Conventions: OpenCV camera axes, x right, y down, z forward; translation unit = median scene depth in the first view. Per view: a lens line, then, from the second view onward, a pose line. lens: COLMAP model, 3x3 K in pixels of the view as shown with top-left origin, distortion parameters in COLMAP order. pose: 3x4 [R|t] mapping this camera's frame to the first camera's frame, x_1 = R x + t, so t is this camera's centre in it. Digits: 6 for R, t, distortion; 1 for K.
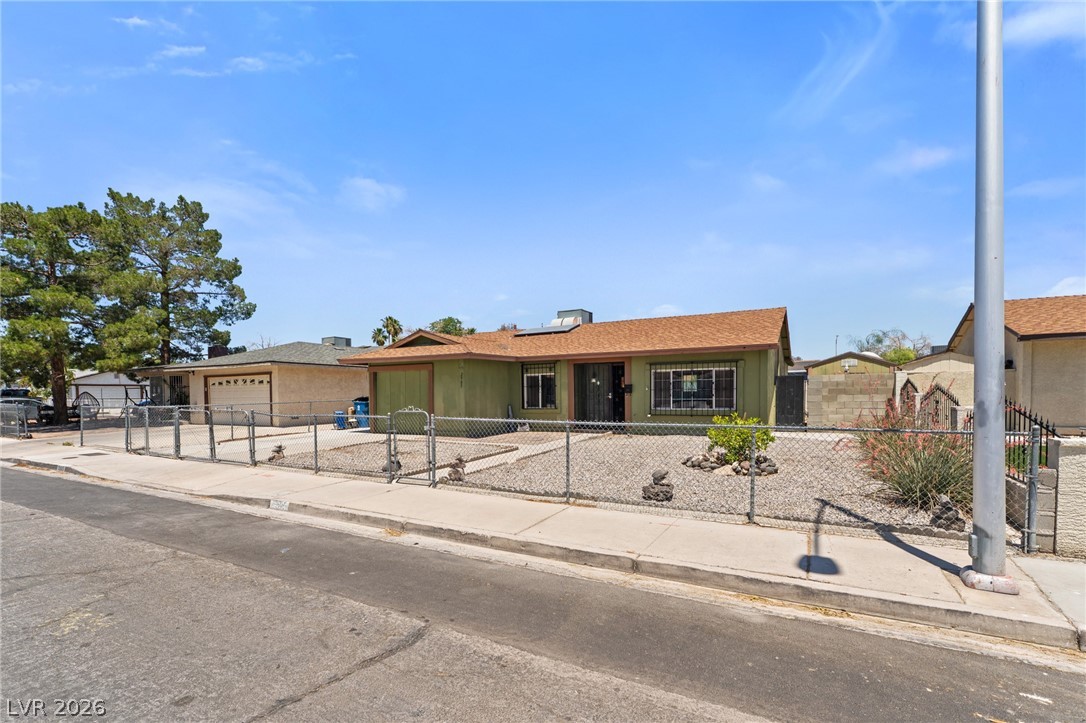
lens RADIAL K [[500.5, 0, 541.1], [0, 500.5, 408.2], [0, 0, 1]] dist [-0.000495, 0.000071]
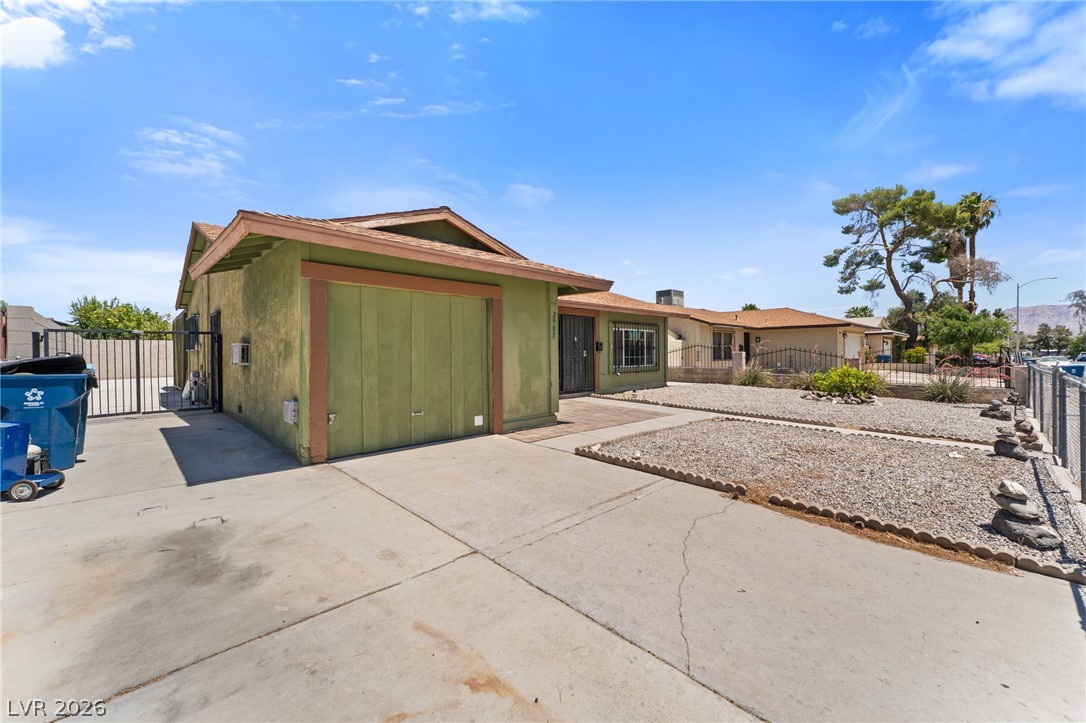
lens RADIAL K [[437.6, 0, 540.3], [0, 437.6, 355.7], [0, 0, 1]] dist [-0.000020, -0.000084]
pose [[0.299860, 0.001586, 0.953982, -0.605683], [0.030283, 0.999479, -0.011180, -0.014911], [-0.953502, 0.032242, 0.299656, 0.818159]]
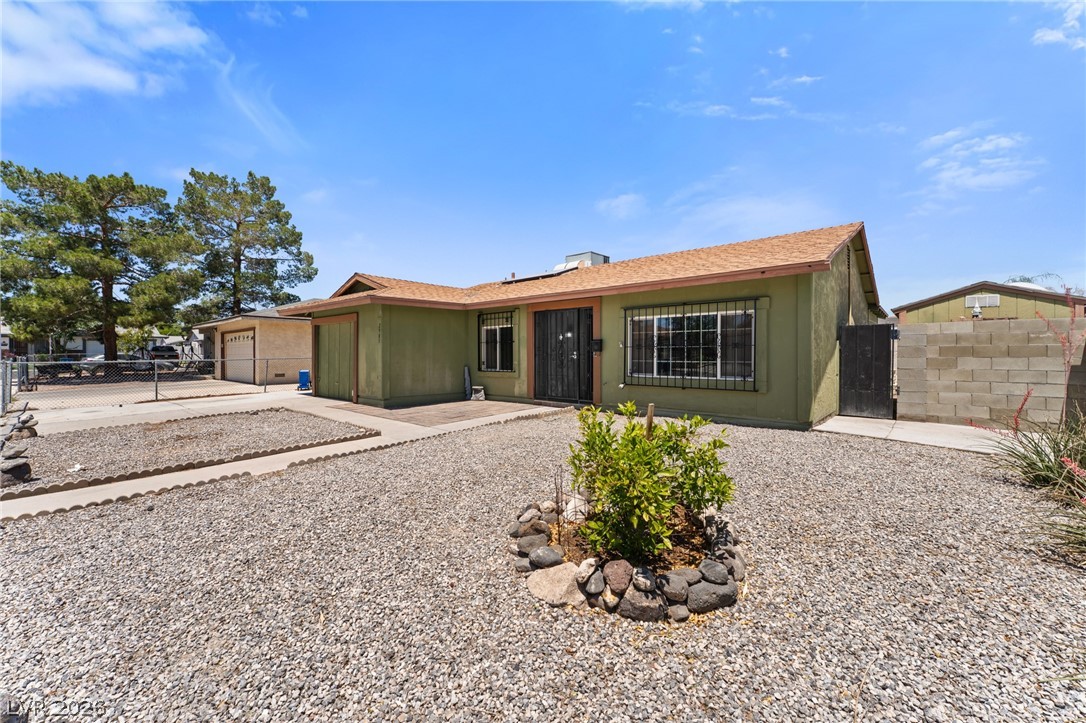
lens RADIAL K [[437.6, 0, 540.3], [0, 437.6, 355.7], [0, 0, 1]] dist [-0.000020, -0.000084]
pose [[0.974752, 0.010038, -0.223064, 0.221054], [-0.015396, 0.999633, -0.022293, -0.009543], [0.222759, 0.025164, 0.974549, 0.376265]]
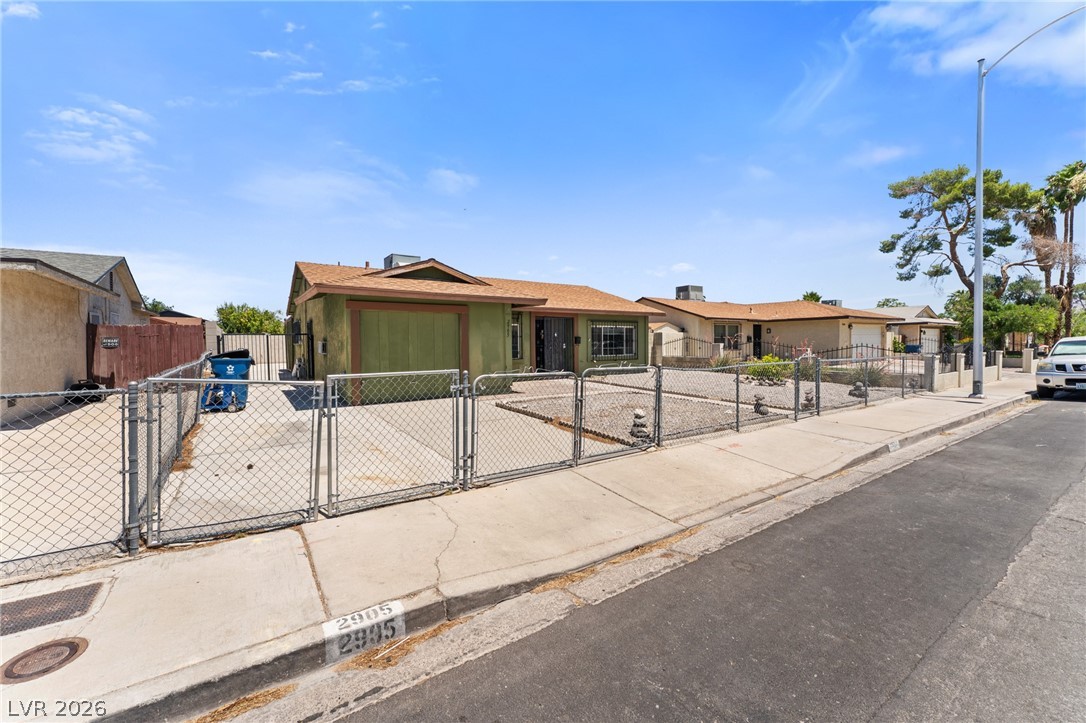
lens RADIAL K [[437.9, 0, 539.9], [0, 437.9, 356.7], [0, 0, 1]] dist [-0.000462, -0.000144]
pose [[0.454726, -0.023027, 0.890334, -0.770821], [0.030206, 0.999489, 0.010423, -0.012036], [-0.890119, 0.022154, 0.455190, 0.570501]]
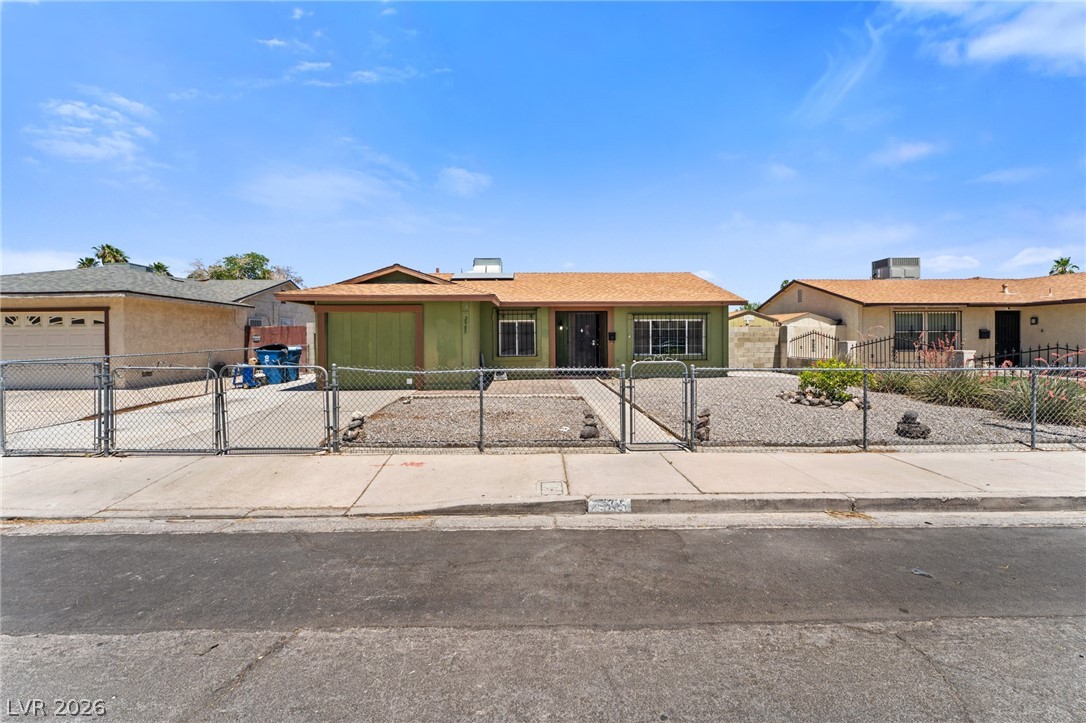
lens RADIAL K [[444.6, 0, 539.6], [0, 444.6, 342.1], [0, 0, 1]] dist [-0.000185, -0.000035]
pose [[0.864920, 0.001410, 0.501908, -0.415618], [0.012057, 0.999649, -0.023585, -0.005750], [-0.501765, 0.026451, 0.864600, 0.243064]]
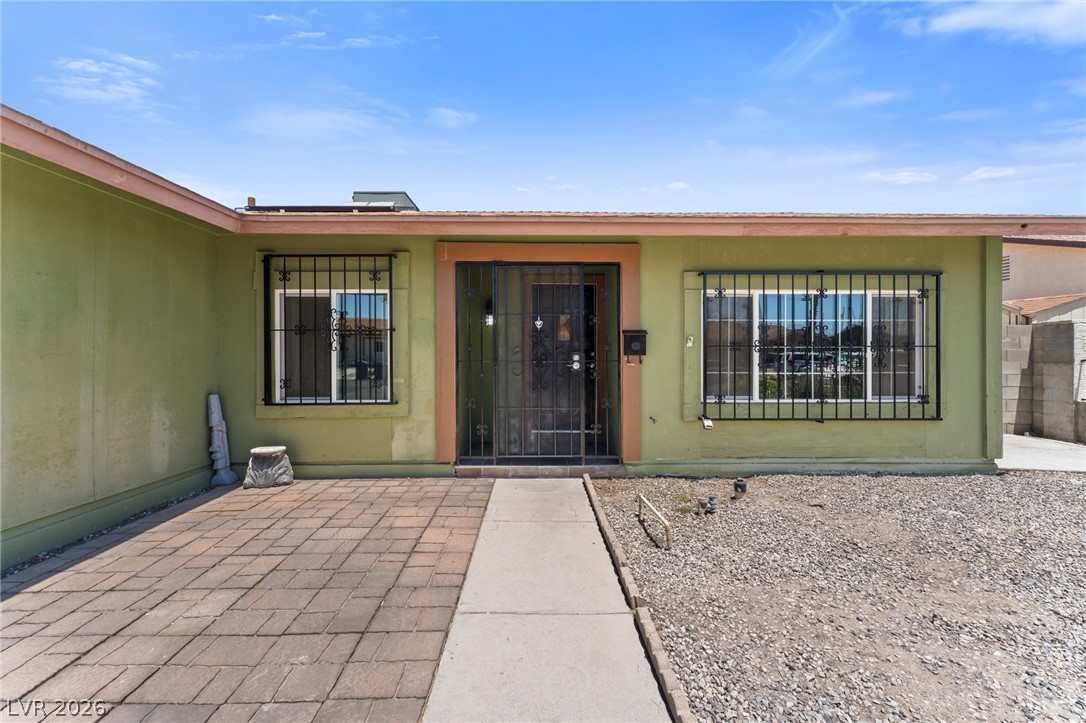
lens RADIAL K [[437.6, 0, 540.3], [0, 437.6, 355.7], [0, 0, 1]] dist [-0.000020, -0.000084]
pose [[0.872609, 0.007757, 0.488358, -0.023784], [0.005742, 0.999642, -0.026137, -0.021553], [-0.488386, 0.025612, 0.872252, 0.735918]]
